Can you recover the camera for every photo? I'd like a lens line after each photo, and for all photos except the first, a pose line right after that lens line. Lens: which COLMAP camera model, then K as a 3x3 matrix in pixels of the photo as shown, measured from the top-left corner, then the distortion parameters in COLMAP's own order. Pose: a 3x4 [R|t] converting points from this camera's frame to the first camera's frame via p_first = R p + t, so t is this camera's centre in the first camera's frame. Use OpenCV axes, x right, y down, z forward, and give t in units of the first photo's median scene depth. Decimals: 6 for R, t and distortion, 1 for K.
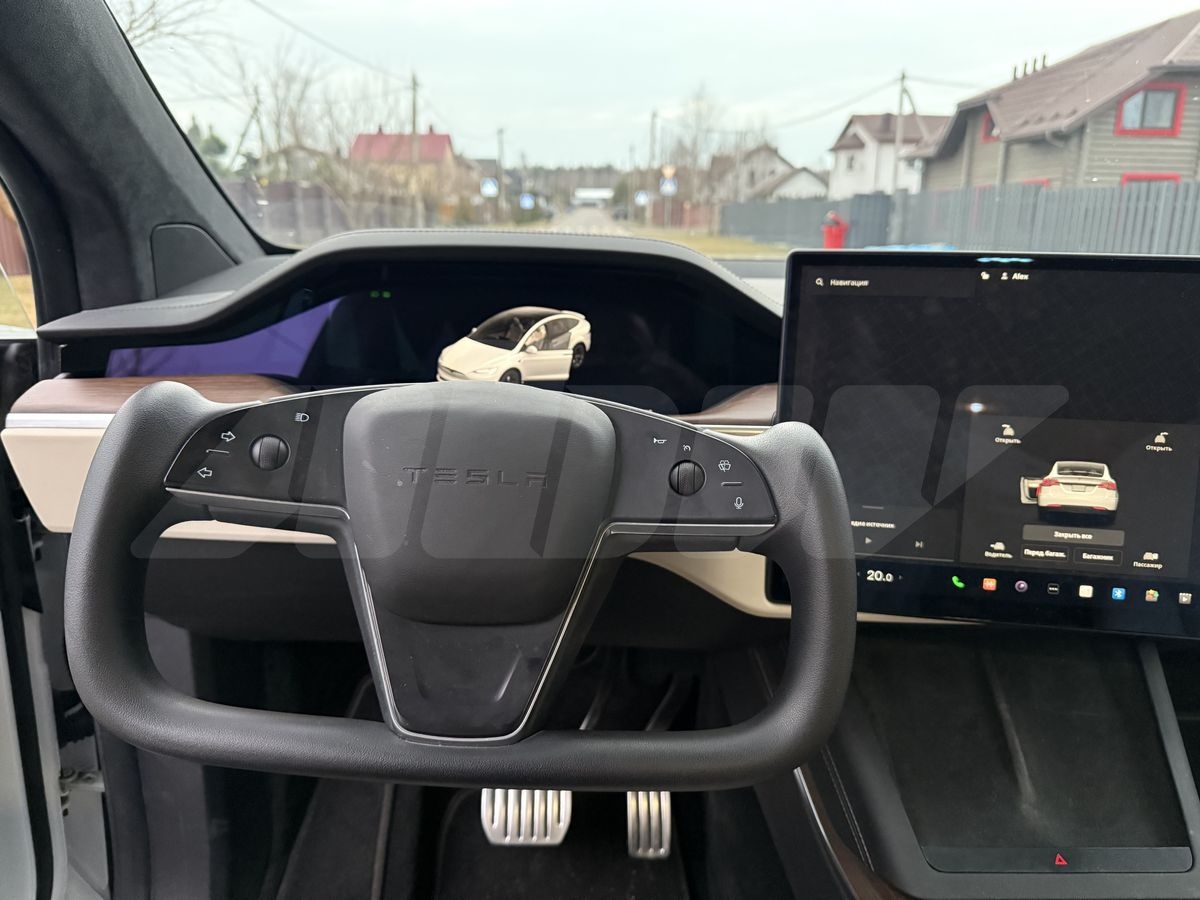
lens RADIAL K [[853.9, 0, 591.9], [0, 853.9, 453.5], [0, 0, 1]] dist [0.051075, -0.048230]
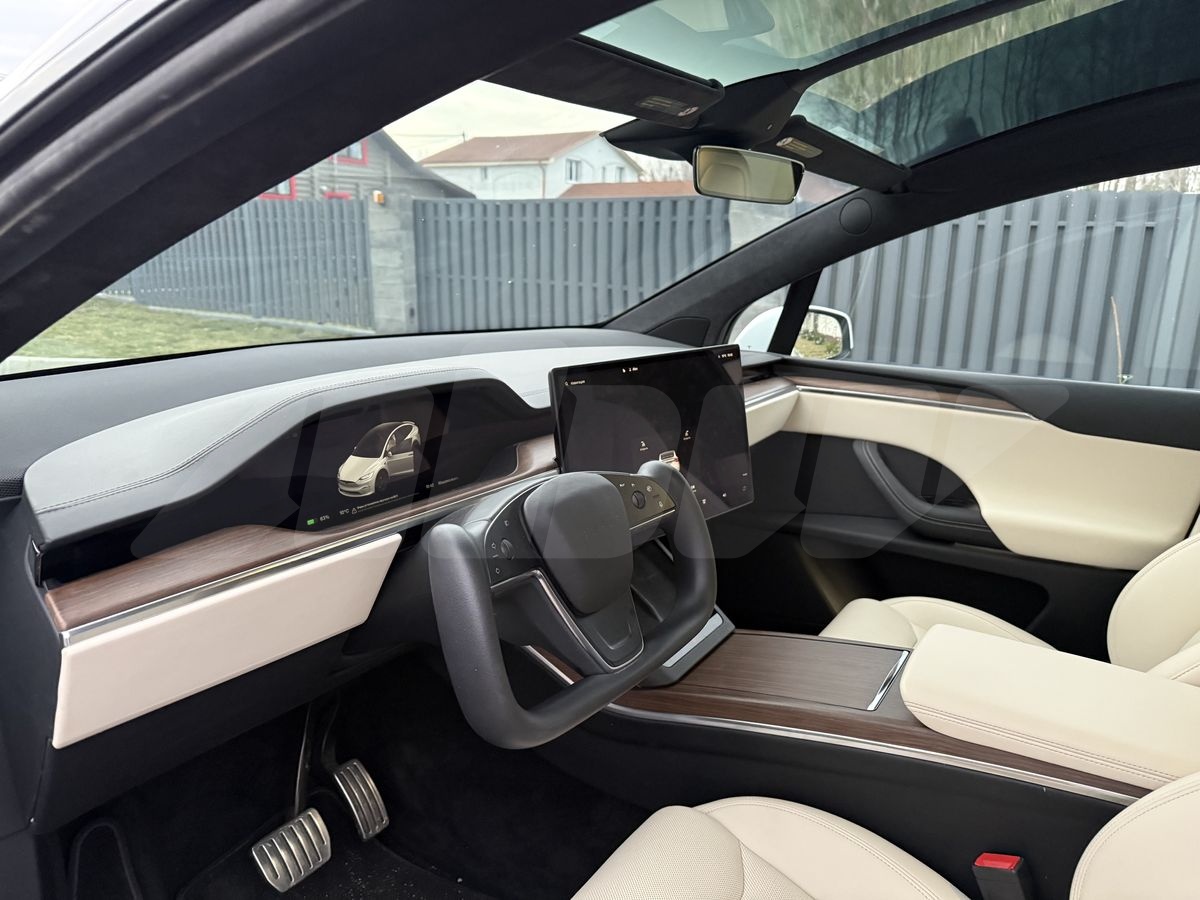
lens RADIAL K [[853.9, 0, 601.9], [0, 853.9, 450.0], [0, 0, 1]] dist [0.051075, -0.048230]
pose [[0.557464, -0.203851, 0.804785, -1.159818], [0.207411, 0.972843, 0.102749, -0.233925], [-0.803875, 0.109643, 0.584606, -0.087928]]
